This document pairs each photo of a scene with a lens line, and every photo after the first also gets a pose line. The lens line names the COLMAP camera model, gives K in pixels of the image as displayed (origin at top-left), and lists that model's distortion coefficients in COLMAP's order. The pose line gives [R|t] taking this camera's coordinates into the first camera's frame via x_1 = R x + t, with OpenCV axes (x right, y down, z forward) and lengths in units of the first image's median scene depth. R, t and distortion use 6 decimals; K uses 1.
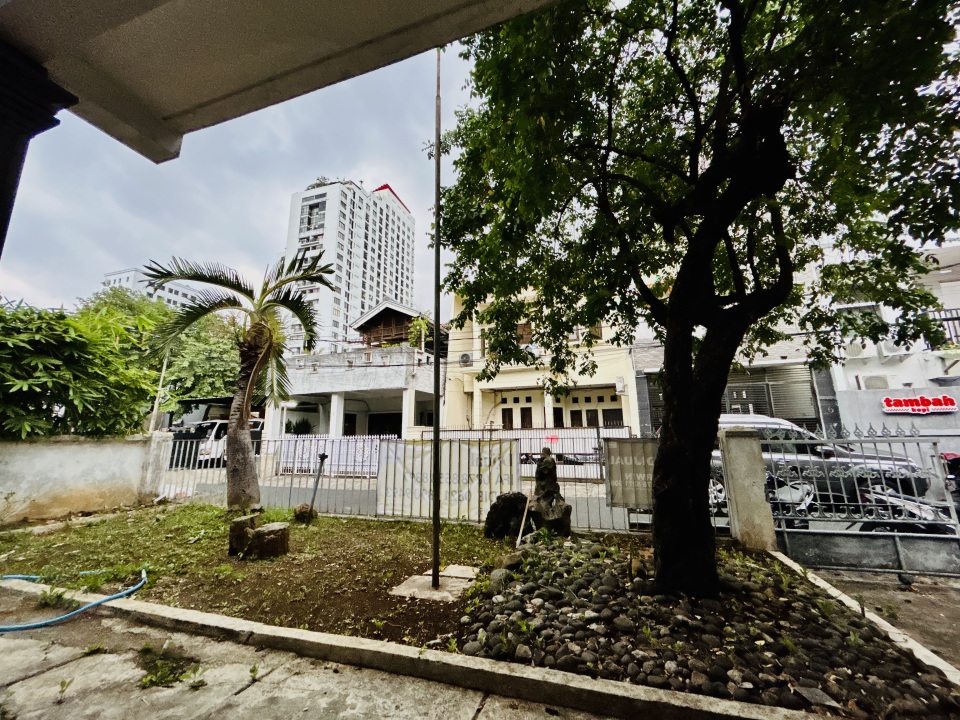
lens RADIAL K [[390.6, 0, 477.8], [0, 390.6, 358.4], [0, 0, 1]] dist [-0.001309, 0.001874]
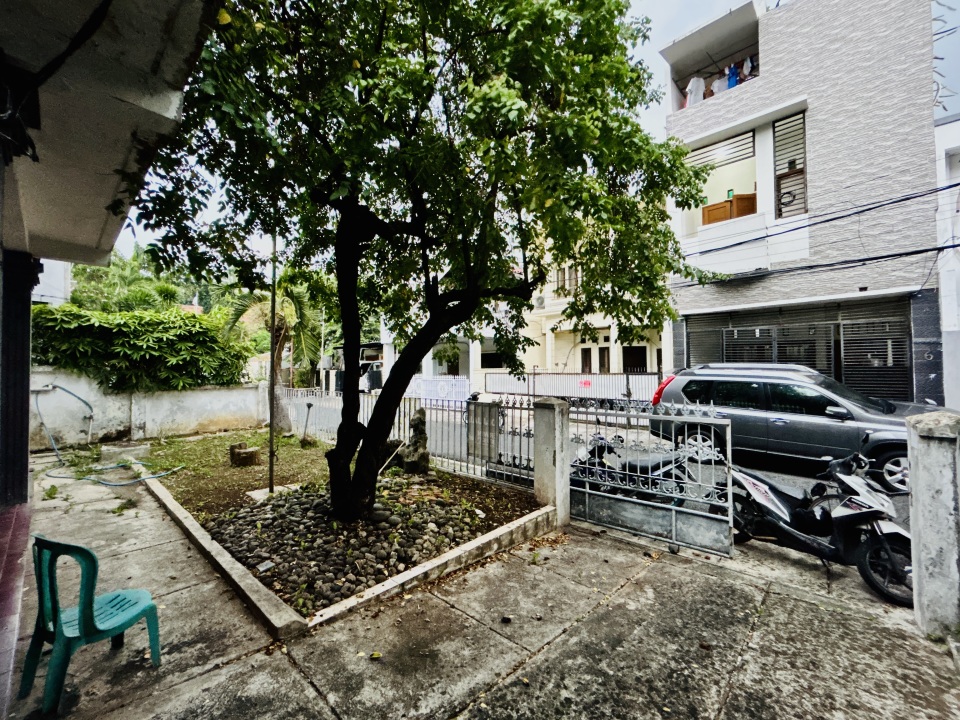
lens RADIAL K [[390.6, 0, 478.4], [0, 390.6, 355.6], [0, 0, 1]] dist [-0.001309, 0.001874]
pose [[0.913577, -0.012392, -0.406476, 0.735330], [0.083139, 0.984116, 0.156857, -0.104224], [0.398076, -0.177095, 0.900096, -0.037356]]
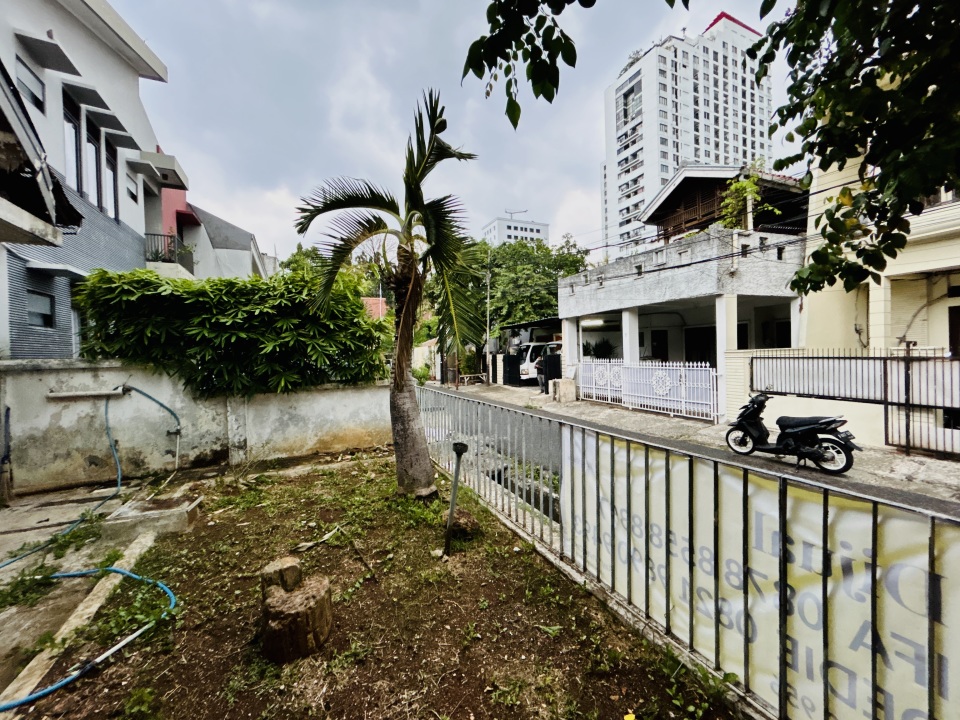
lens RADIAL K [[390.6, 0, 478.0], [0, 390.6, 358.7], [0, 0, 1]] dist [-0.001309, 0.001874]
pose [[0.677262, 0.001317, -0.735740, 0.065264], [0.169513, 0.972816, 0.157782, 0.022809], [0.715948, -0.231577, 0.658628, 0.609177]]
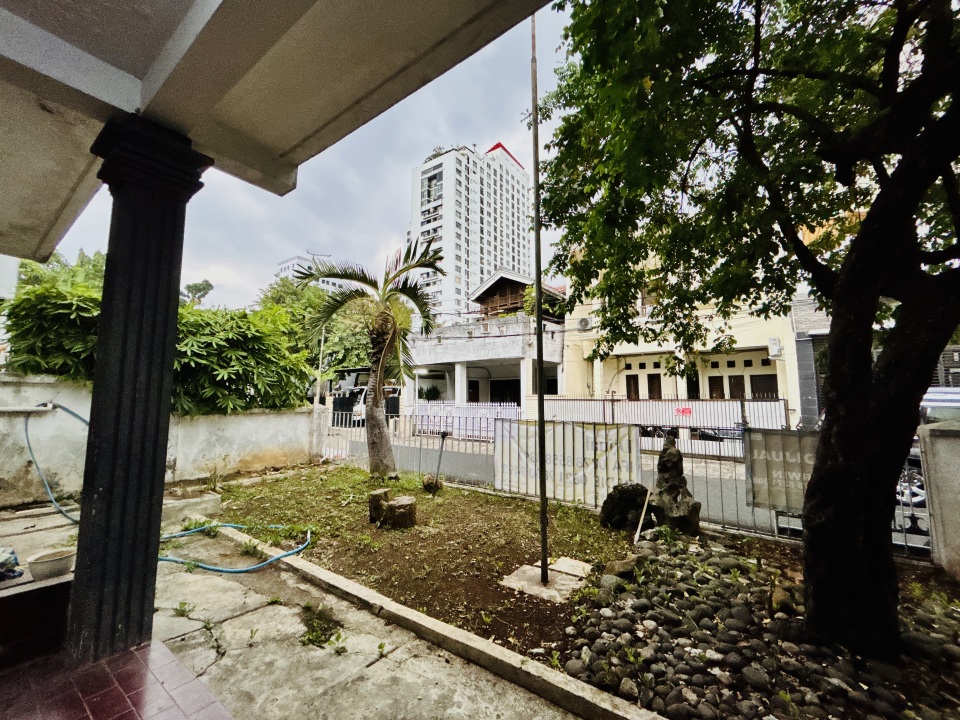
lens RADIAL K [[390.6, 0, 478.4], [0, 390.6, 358.0], [0, 0, 1]] dist [-0.001309, 0.001874]
pose [[0.953291, -0.020799, -0.301336, 0.023519], [0.050526, 0.994550, 0.091195, -0.049341], [0.297797, -0.102161, 0.949147, 0.023725]]
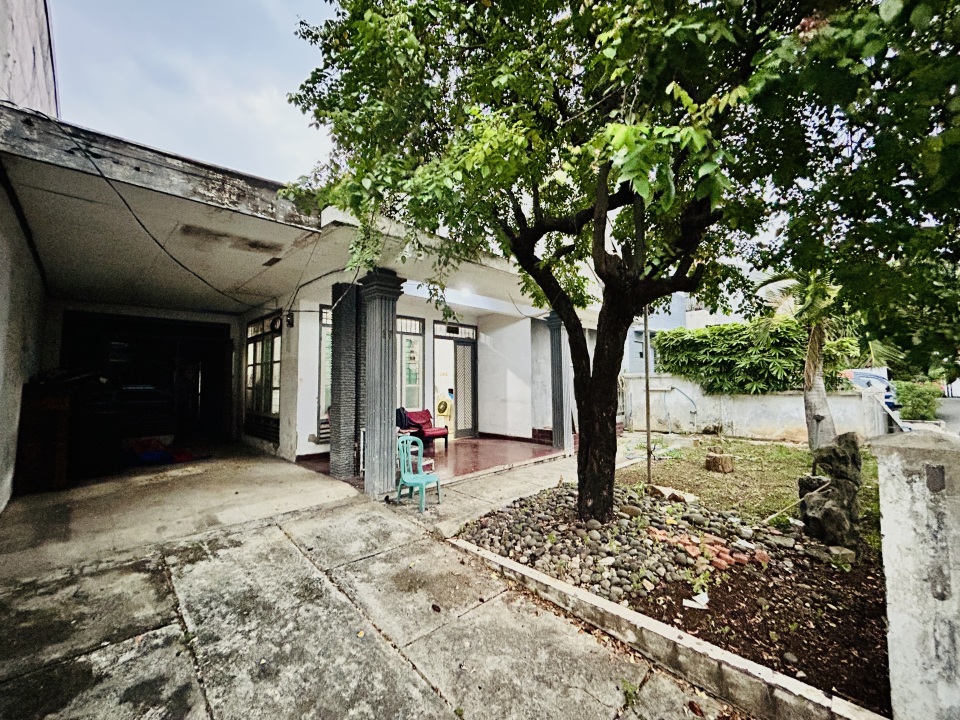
lens RADIAL K [[390.6, 0, 477.0], [0, 390.6, 359.7], [0, 0, 1]] dist [-0.001309, 0.001874]
pose [[-0.452727, -0.042905, -0.890616, 0.960384], [0.197831, 0.969113, -0.147250, 0.059601], [0.869426, -0.242855, -0.430256, 0.631298]]
